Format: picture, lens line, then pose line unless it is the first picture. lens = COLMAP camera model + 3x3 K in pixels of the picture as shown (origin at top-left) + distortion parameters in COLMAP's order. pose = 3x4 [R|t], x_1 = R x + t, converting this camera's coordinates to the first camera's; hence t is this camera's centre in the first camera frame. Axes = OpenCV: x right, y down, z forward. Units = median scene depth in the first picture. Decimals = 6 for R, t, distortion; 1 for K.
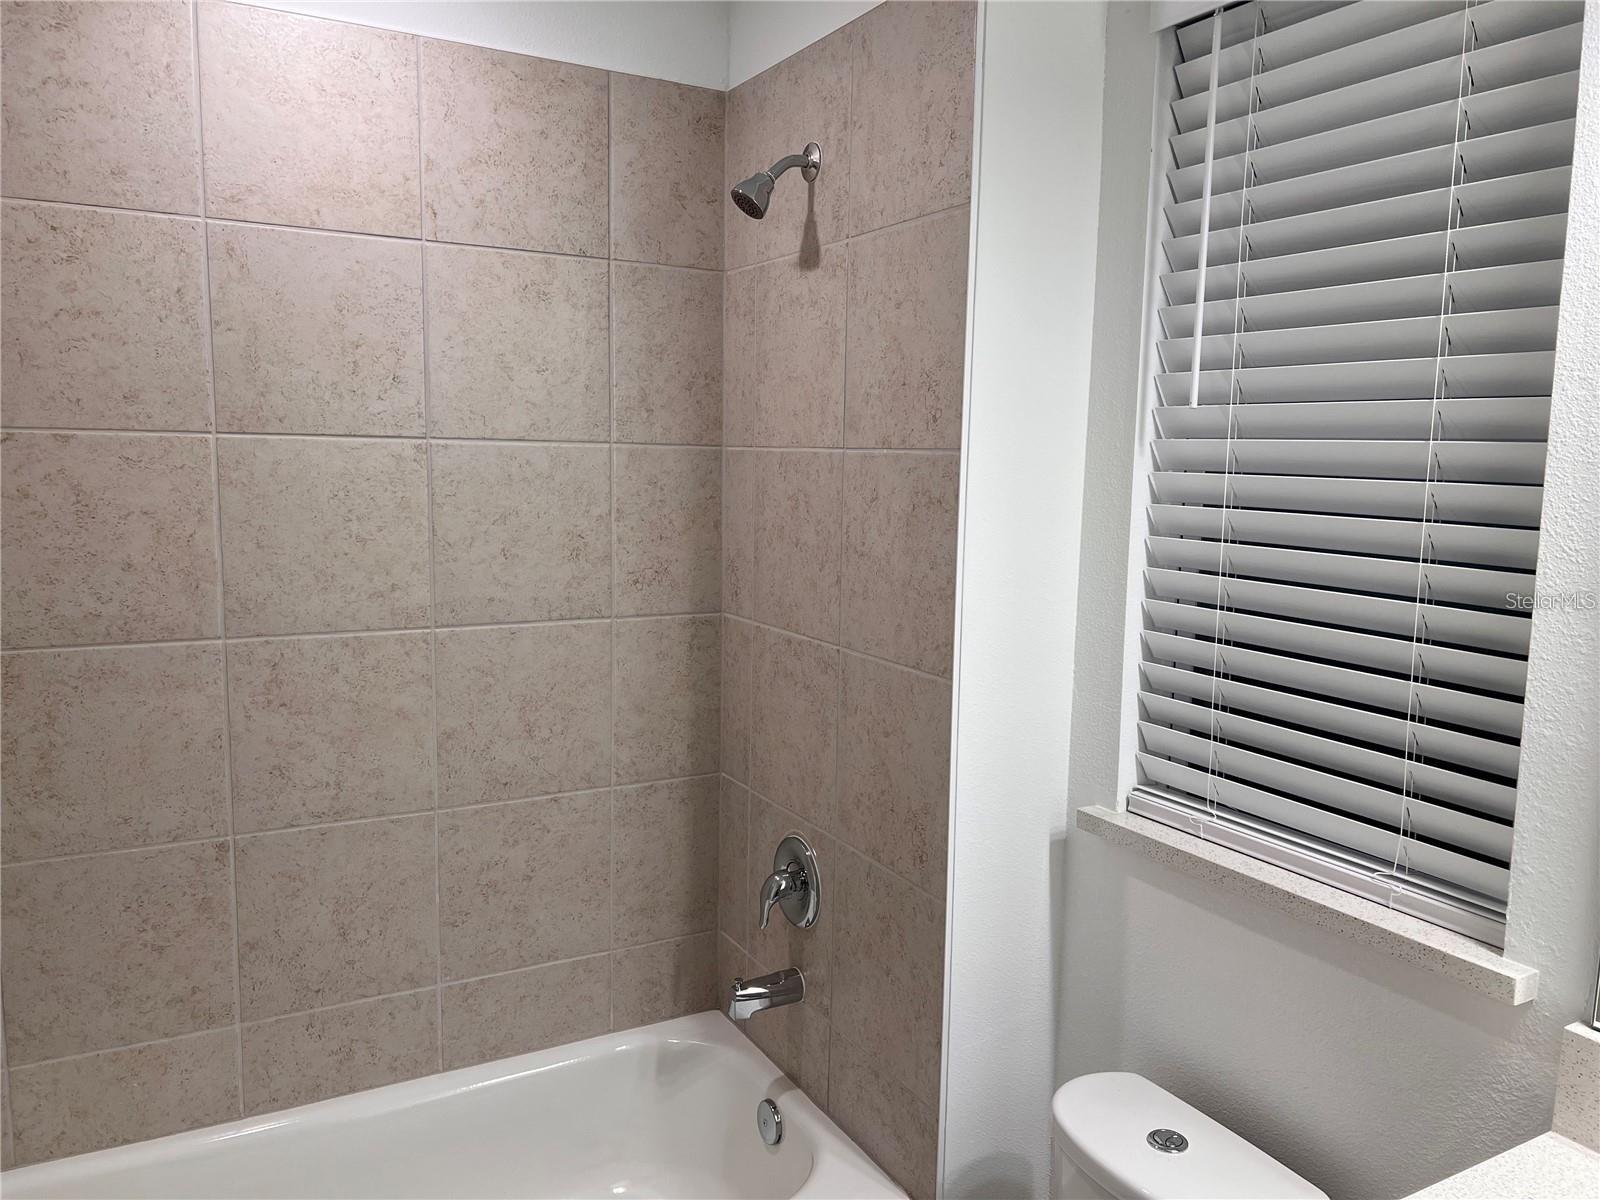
lens RADIAL K [[1185.3, 0, 777.7], [0, 1185.3, 608.5], [0, 0, 1]] dist [0.043525, -0.065075]
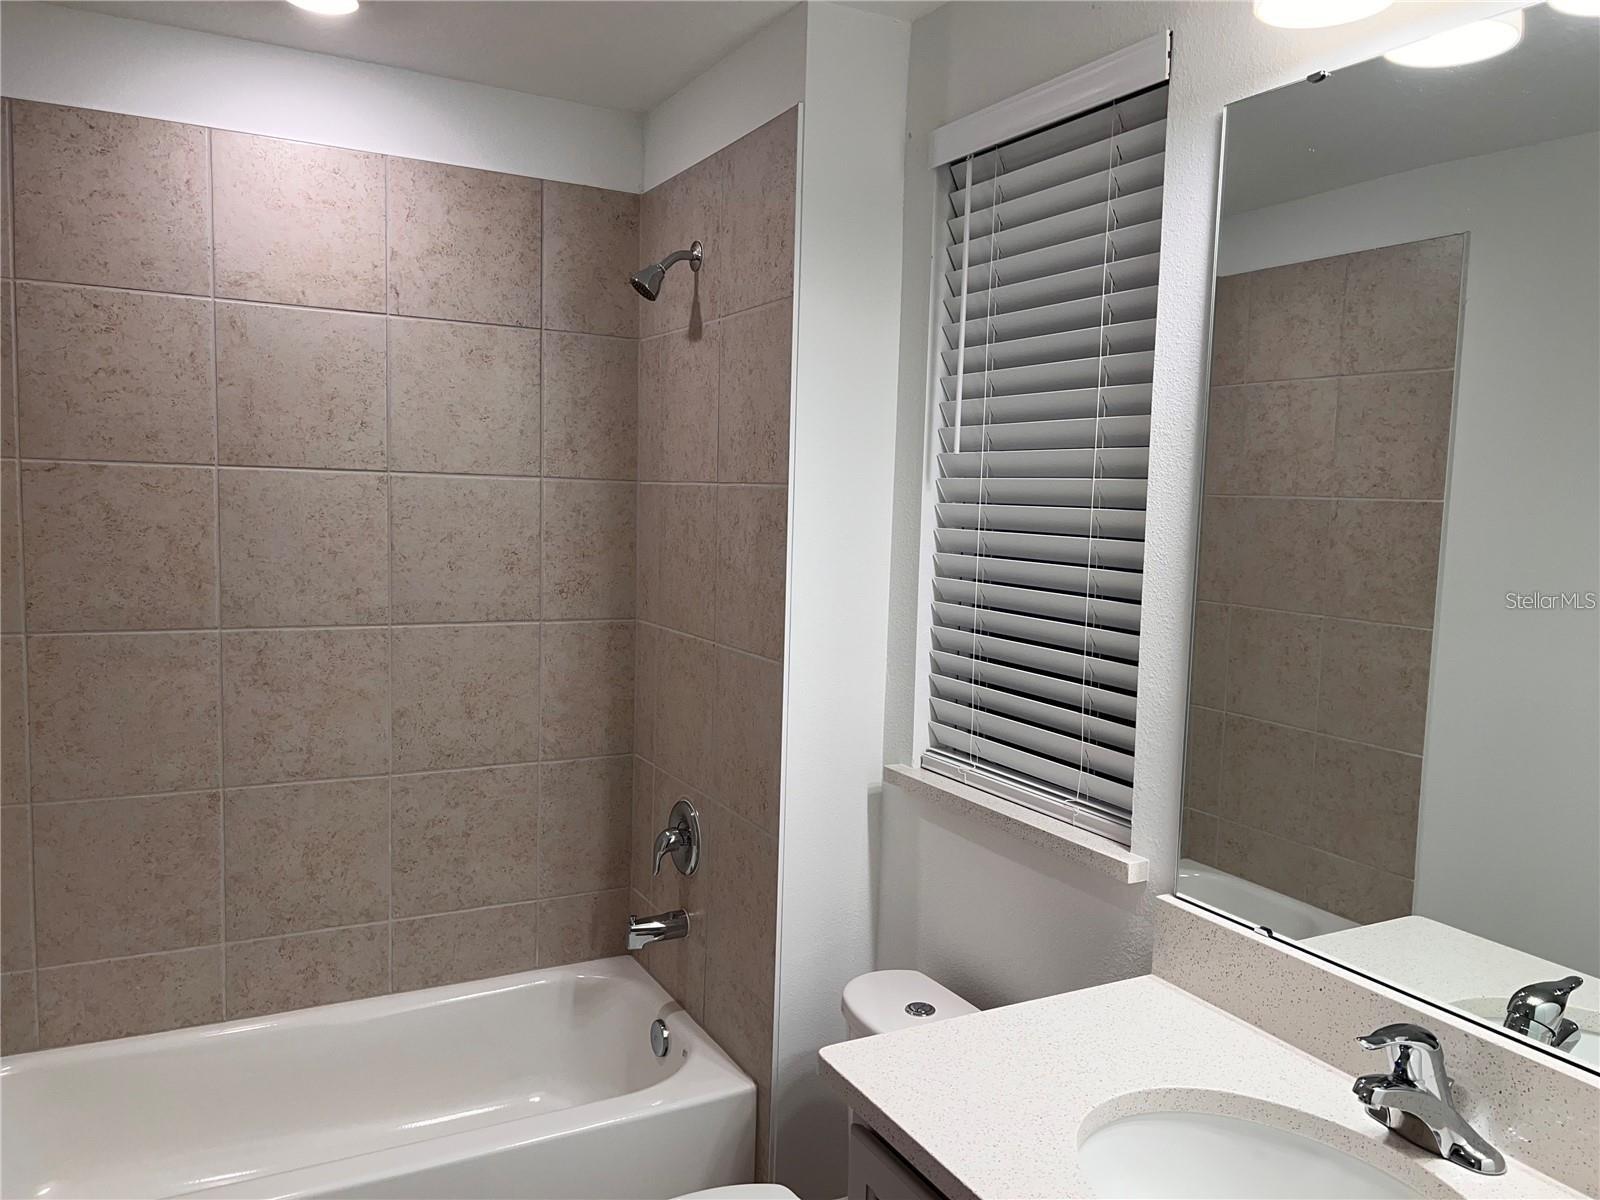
lens RADIAL K [[1185.3, 0, 777.7], [0, 1185.3, 608.5], [0, 0, 1]] dist [0.043525, -0.065075]
pose [[0.999845, 0.011243, -0.013575, 0.136759], [-0.011721, 0.999295, -0.035657, 0.041107], [0.013164, 0.035811, 0.999272, -0.242480]]
